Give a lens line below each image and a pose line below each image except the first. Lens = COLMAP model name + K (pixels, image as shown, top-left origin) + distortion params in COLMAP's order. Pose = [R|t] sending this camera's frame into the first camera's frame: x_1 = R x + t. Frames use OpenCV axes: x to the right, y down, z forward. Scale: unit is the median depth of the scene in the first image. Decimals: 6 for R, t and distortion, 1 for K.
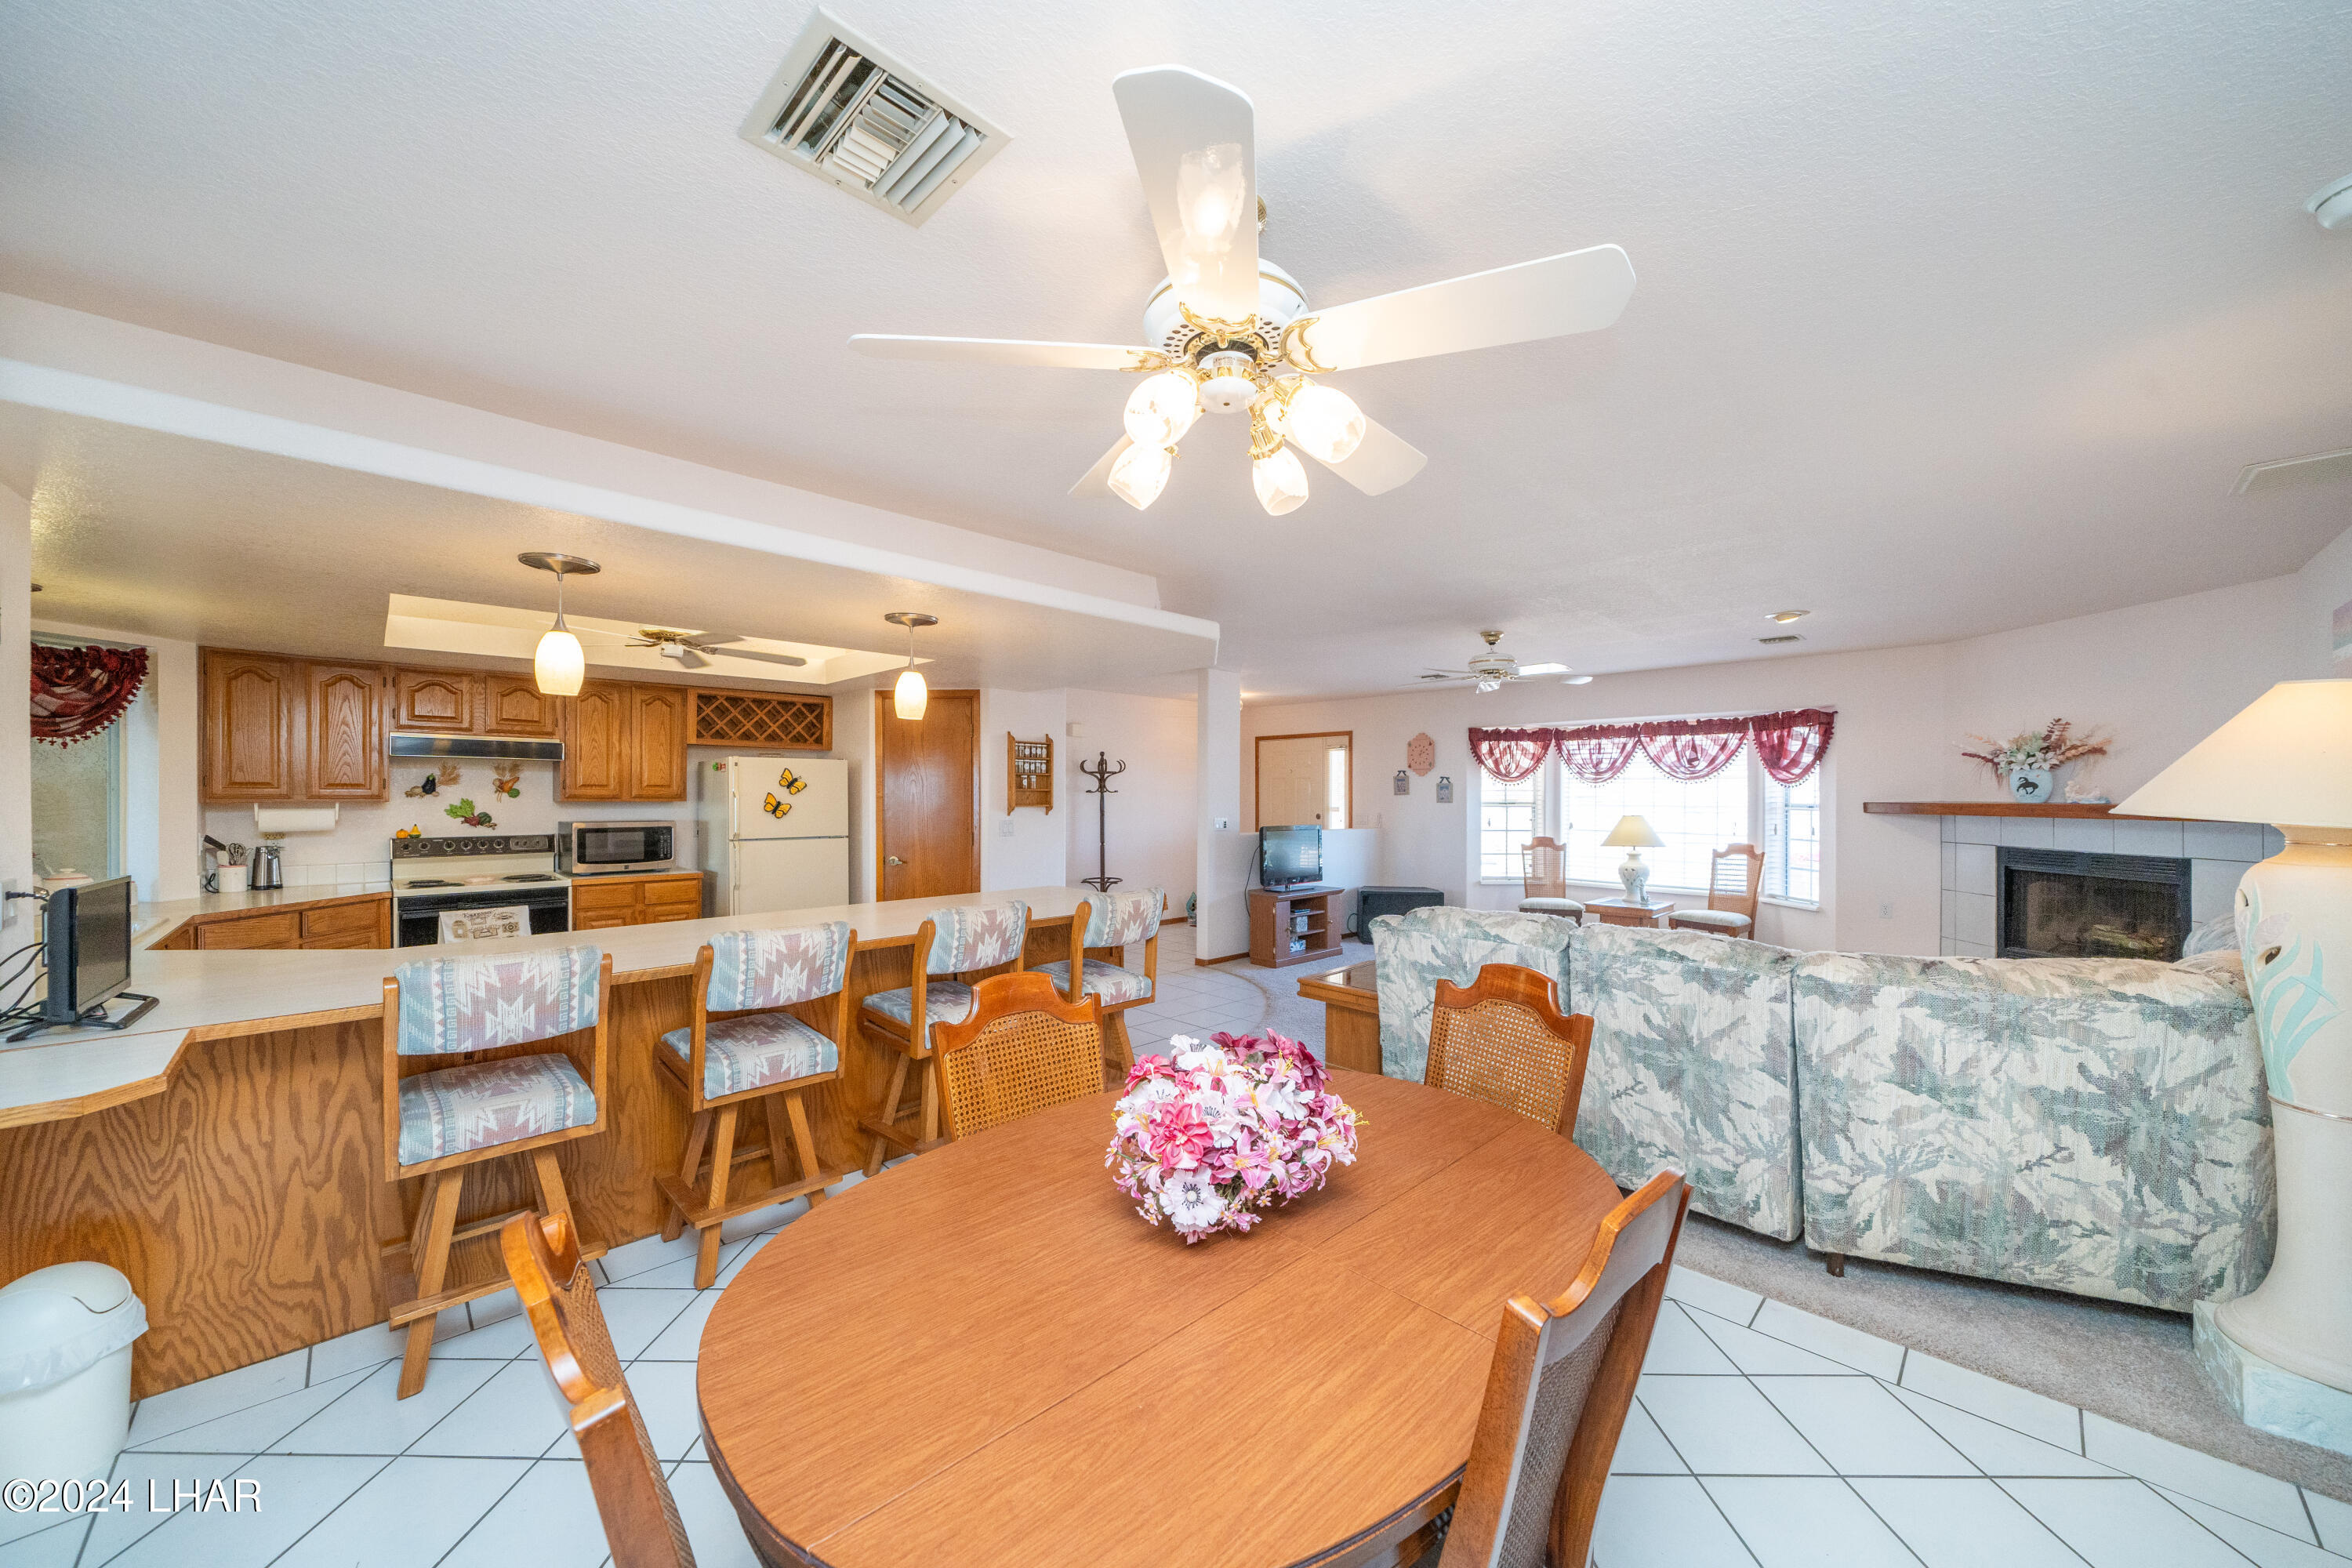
lens RADIAL K [[863.2, 0, 1176.0], [0, 863.2, 784.0], [0, 0, 1]] dist [-0.000090, -0.000009]
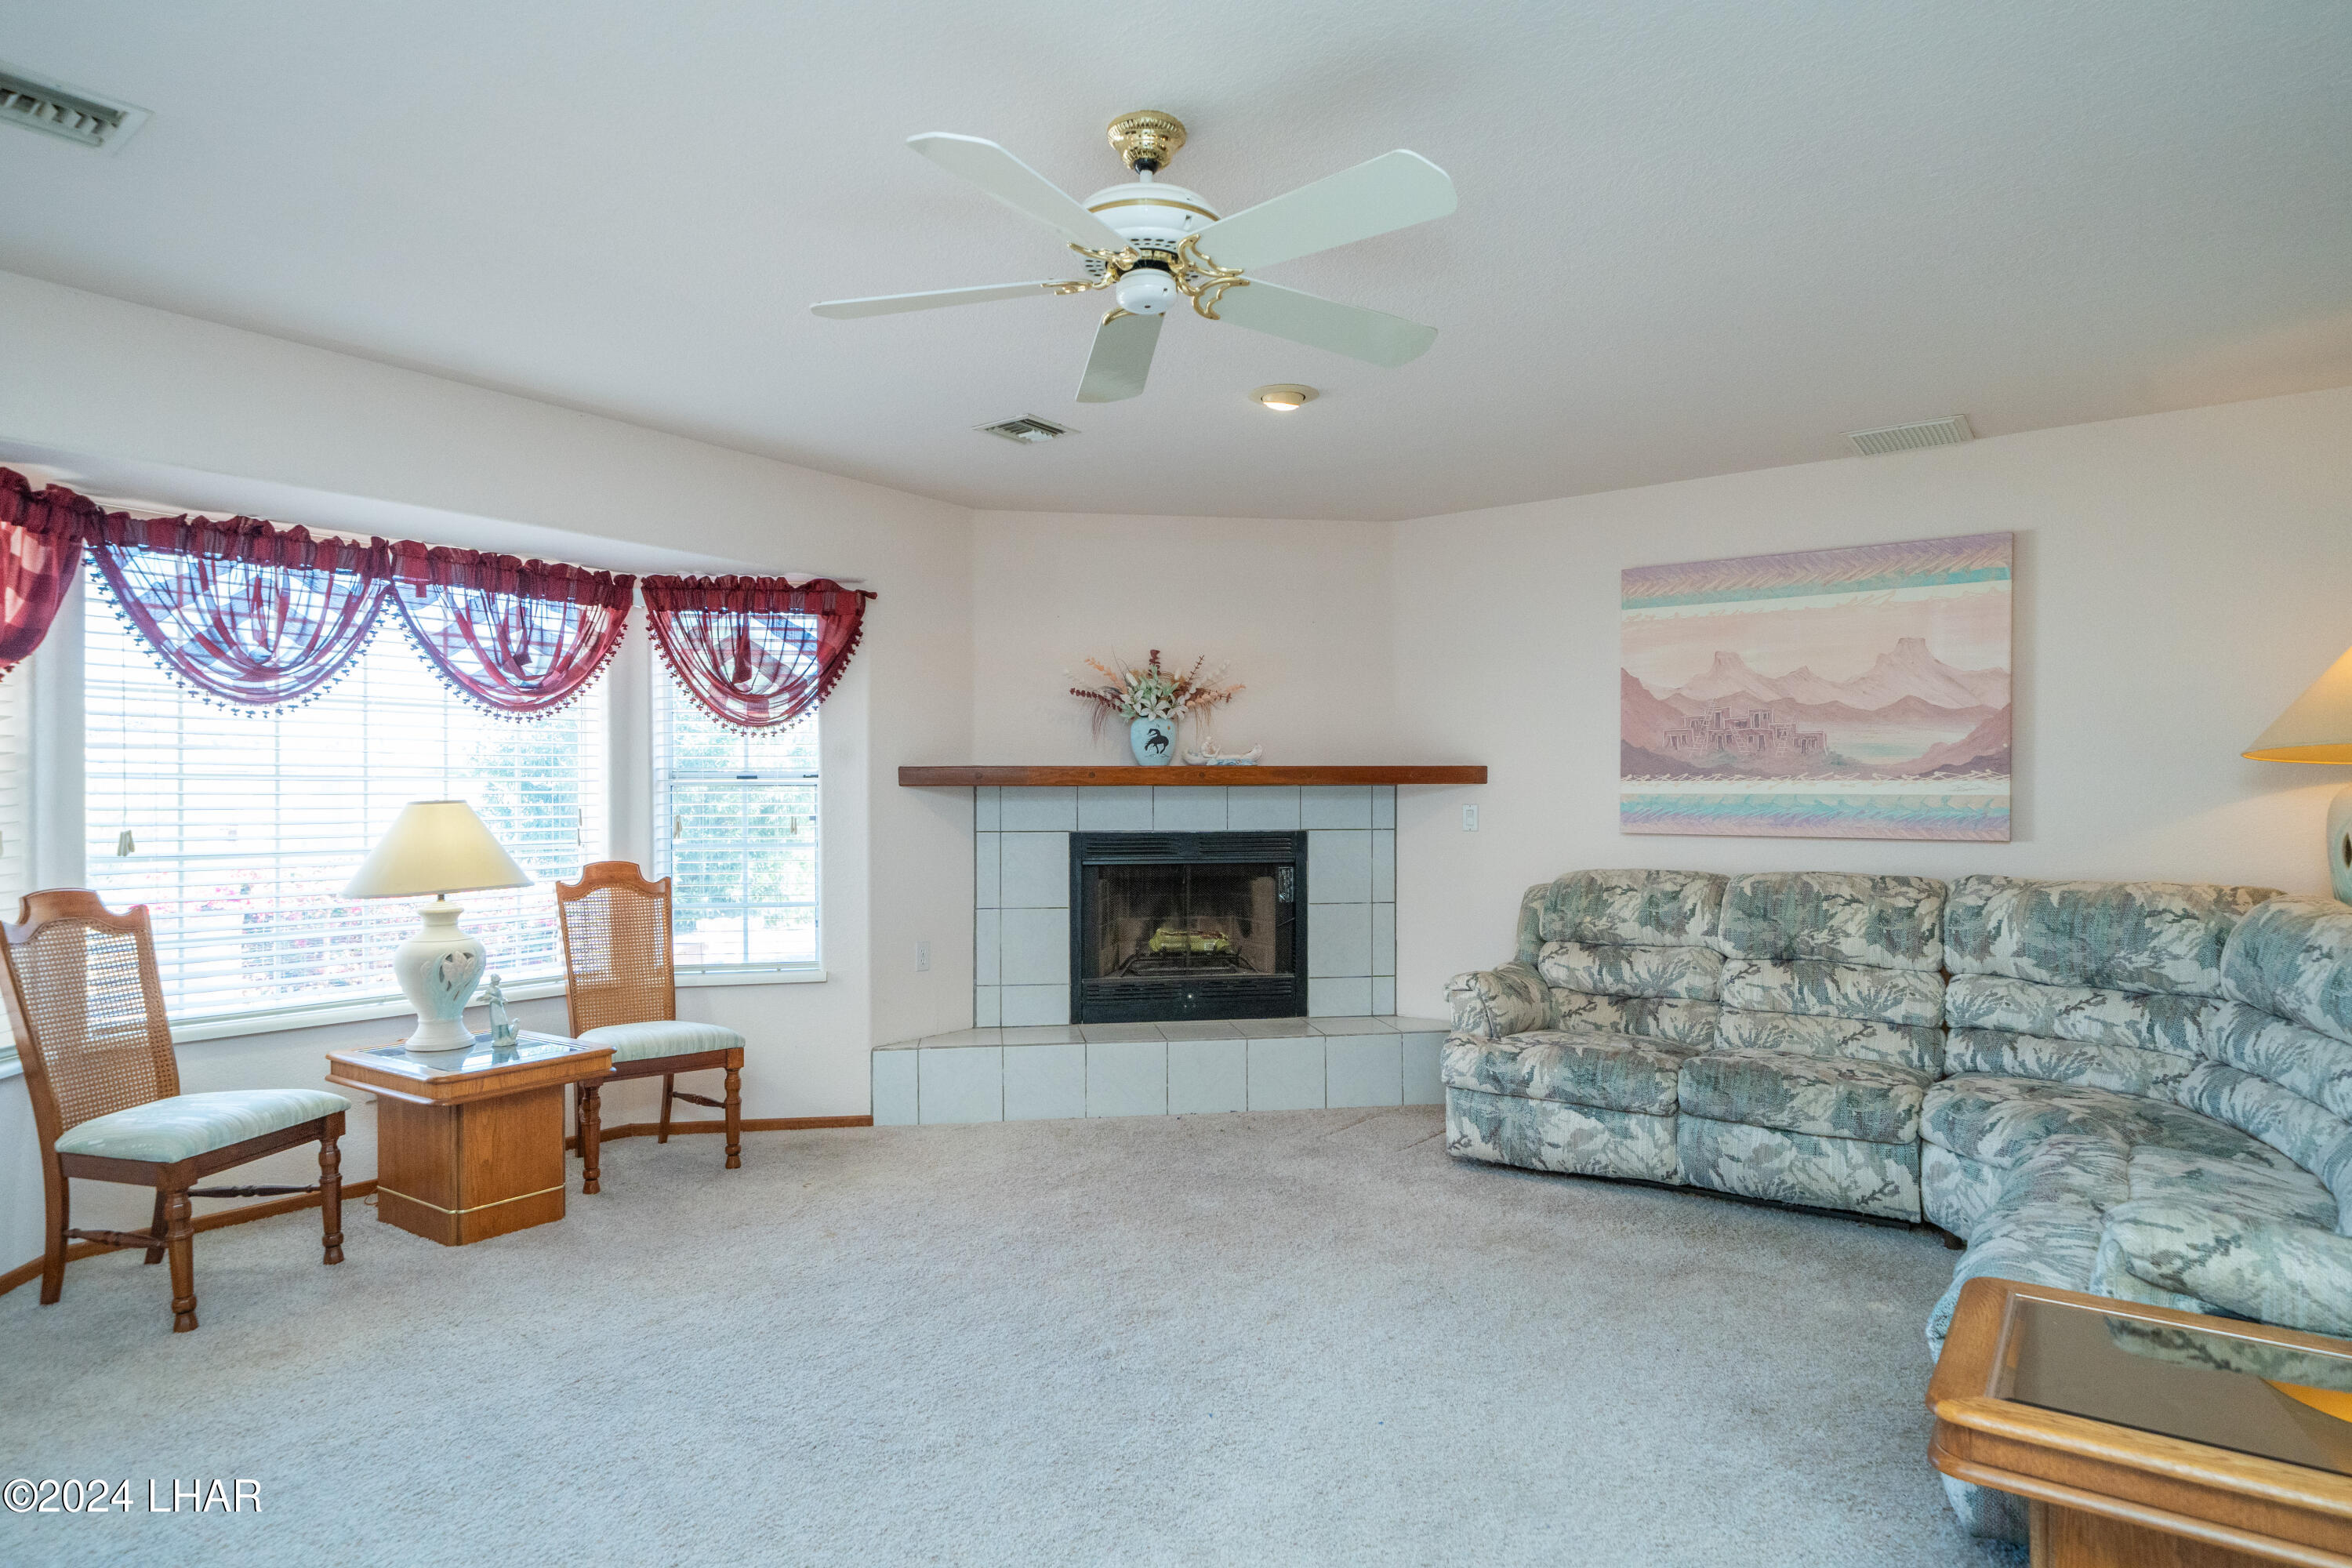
lens RADIAL K [[1348.3, 0, 1176.0], [0, 1348.3, 784.0], [0, 0, 1]] dist [0.002493, 0.000766]
pose [[-0.184850, 0.014141, 0.982665, -0.069243], [-0.005061, 0.999870, -0.015340, 0.039842], [-0.982754, -0.007809, -0.184754, 0.887890]]
